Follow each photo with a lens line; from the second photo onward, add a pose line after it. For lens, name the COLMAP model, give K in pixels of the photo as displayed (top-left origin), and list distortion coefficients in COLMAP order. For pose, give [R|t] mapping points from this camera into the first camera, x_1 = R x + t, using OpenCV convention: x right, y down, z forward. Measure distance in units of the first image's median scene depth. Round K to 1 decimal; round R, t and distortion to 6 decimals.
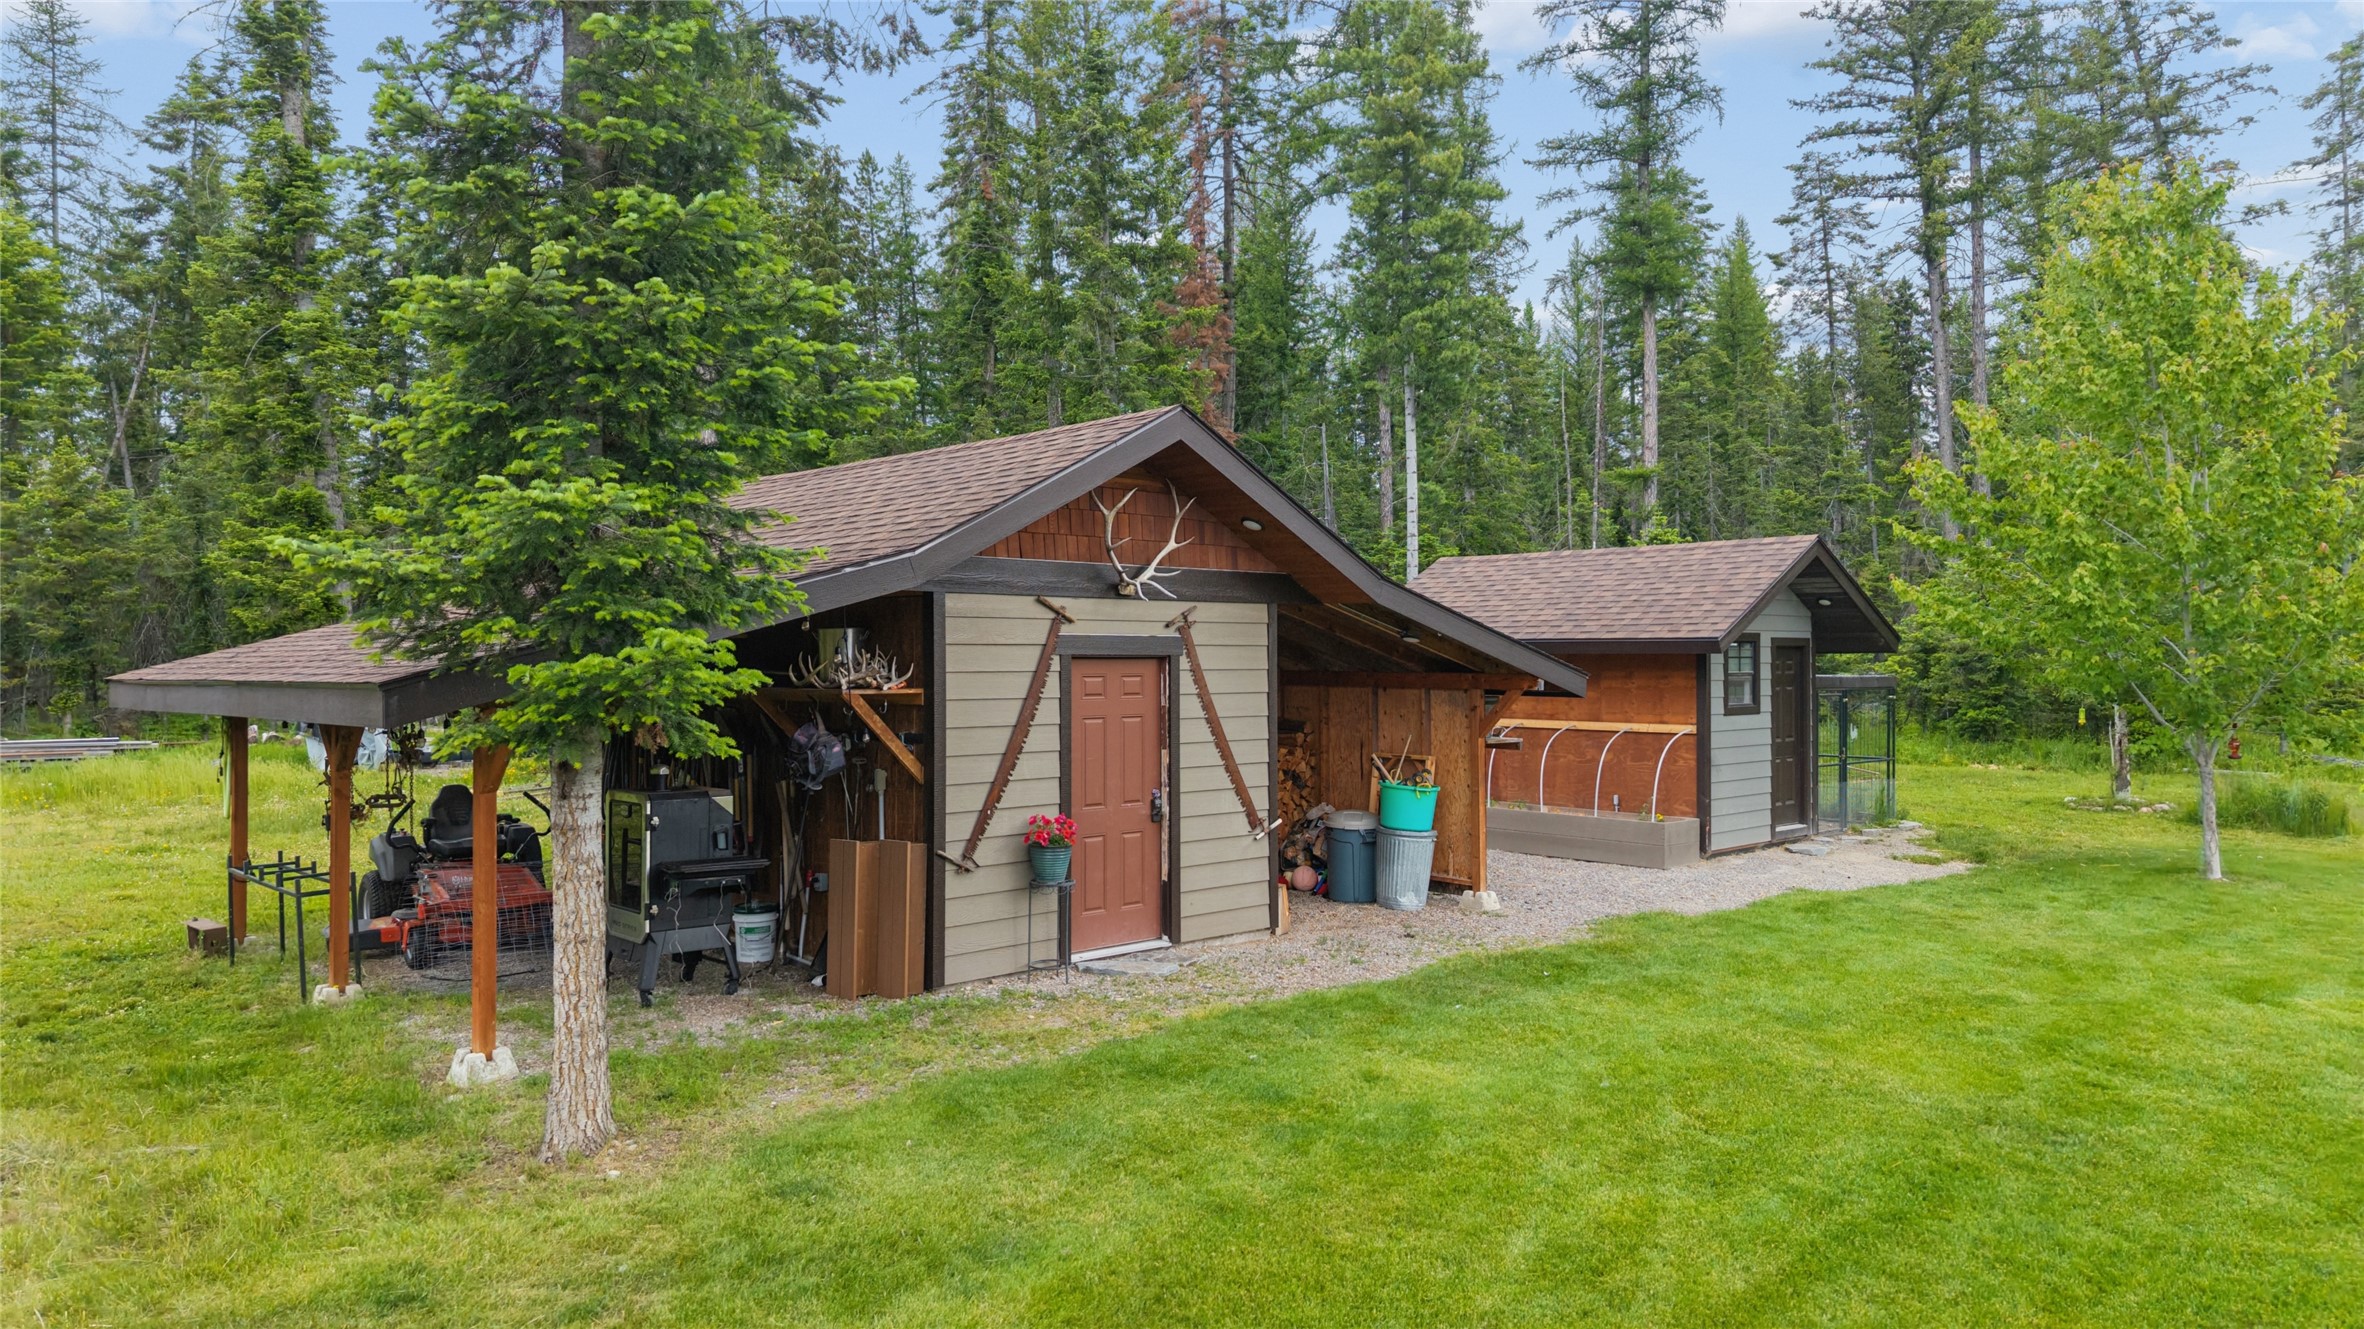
lens RADIAL K [[1582.8, 0, 1192.8], [0, 1582.8, 662.1], [0, 0, 1]] dist [0.026519, -0.027717]
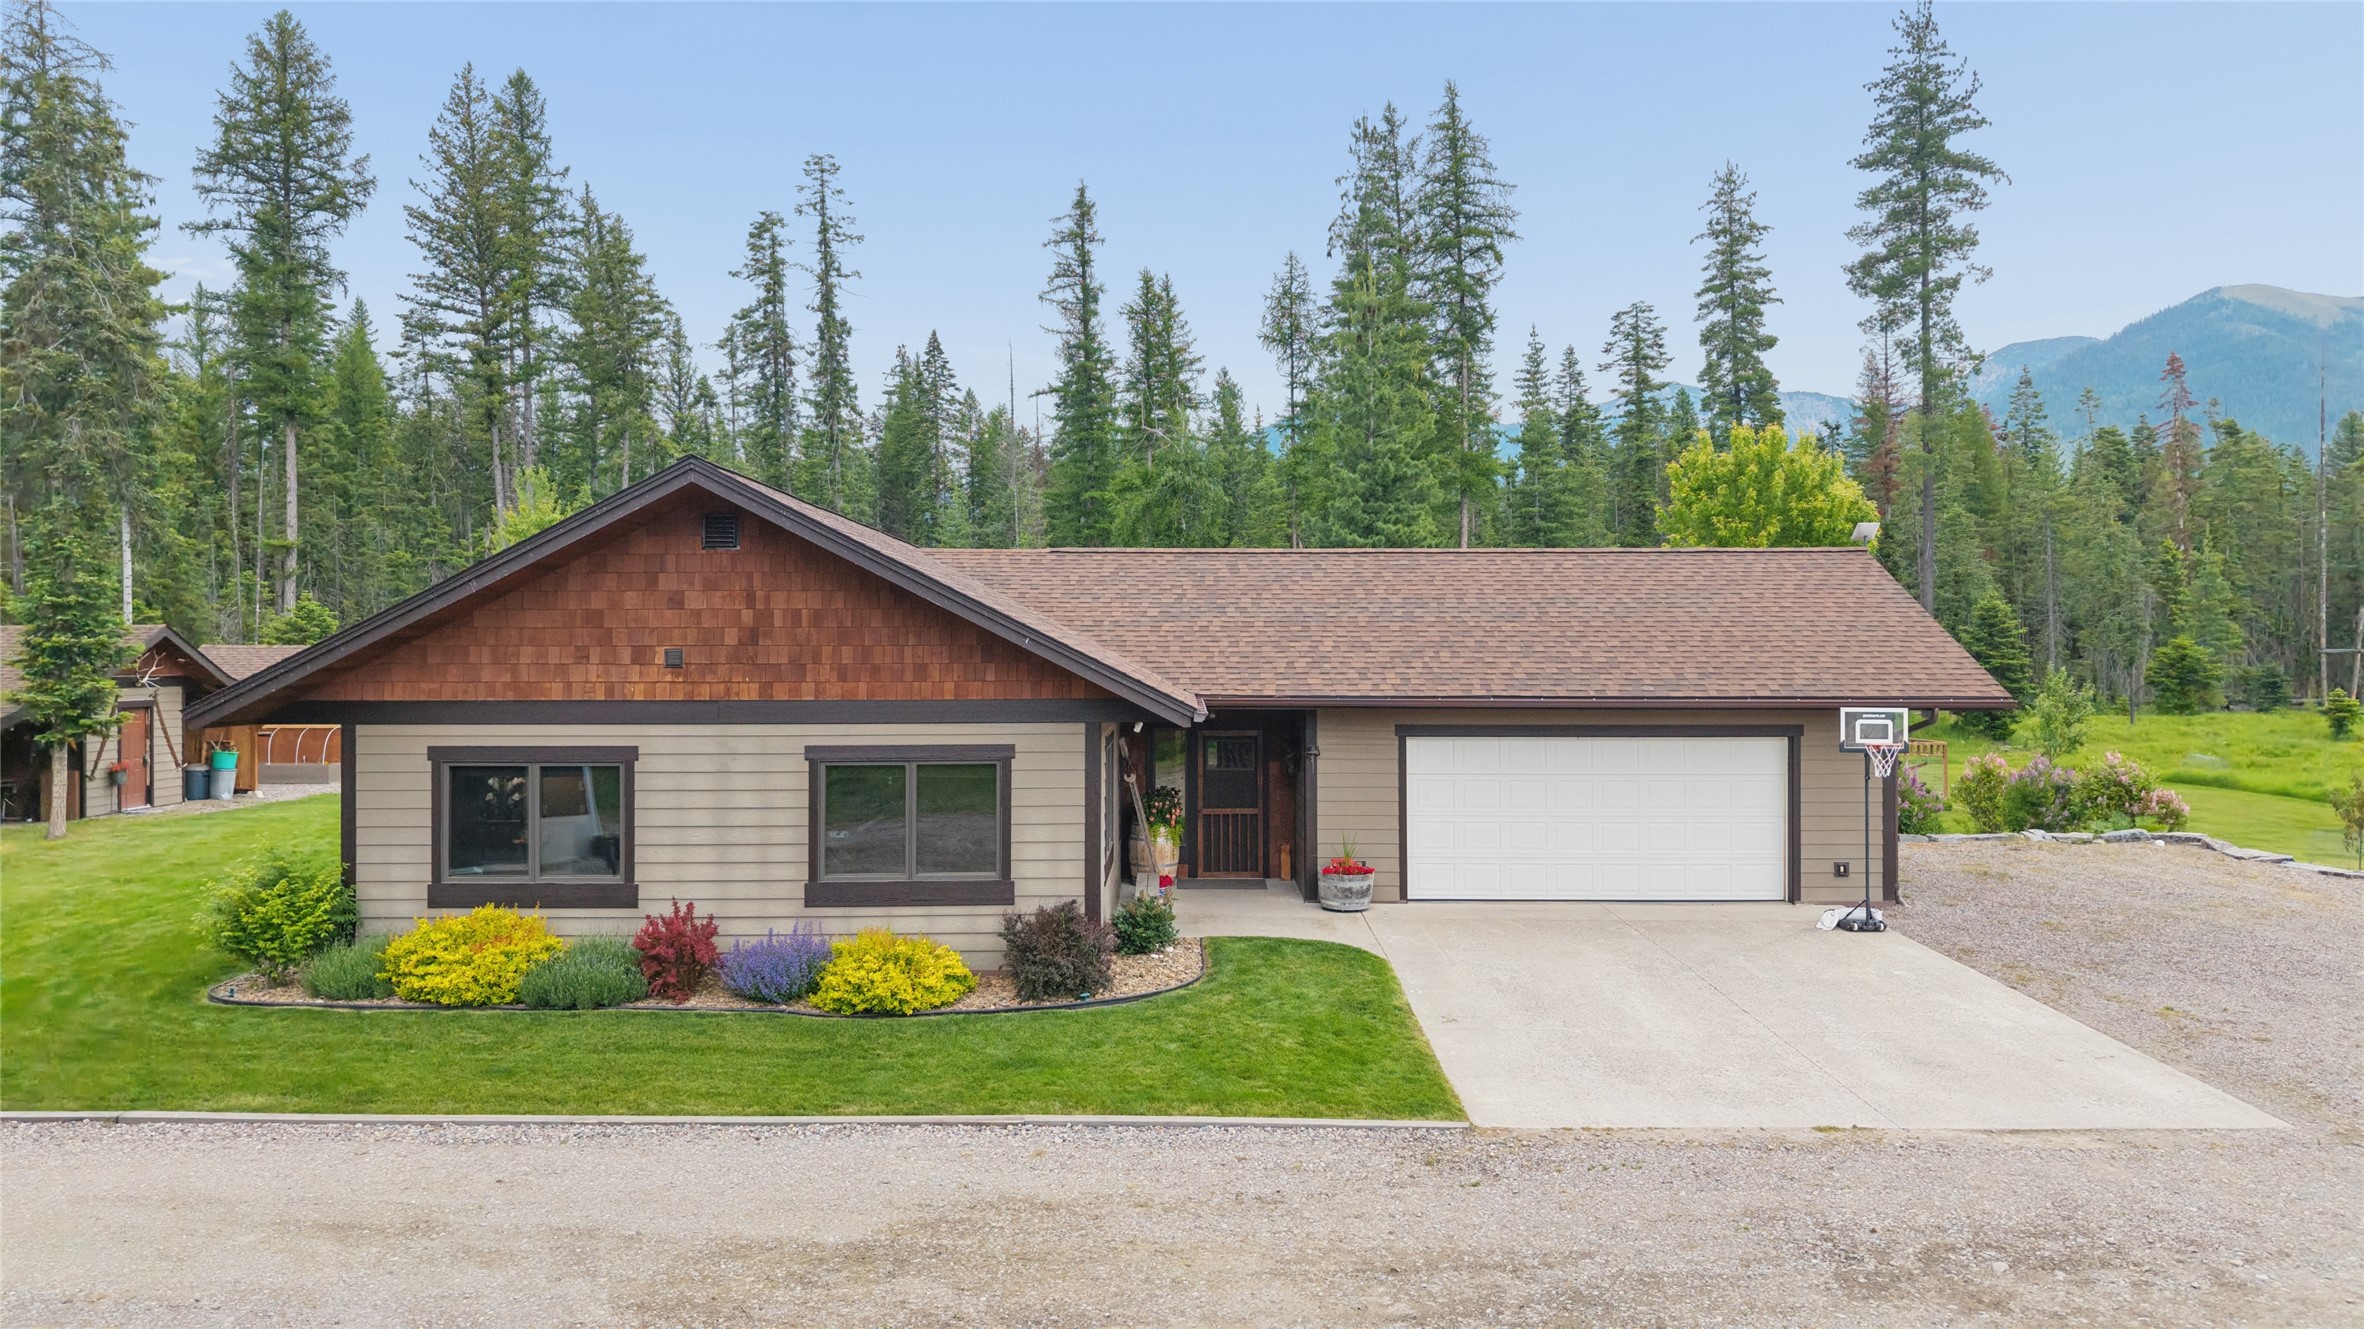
lens RADIAL K [[1582.8, 0, 1192.8], [0, 1582.8, 662.1], [0, 0, 1]] dist [0.026519, -0.027717]
pose [[0.685617, 0.001475, 0.727961, -0.661661], [-0.003999, 0.999990, 0.001741, -0.078364], [-0.727951, -0.004104, 0.685617, -1.896040]]
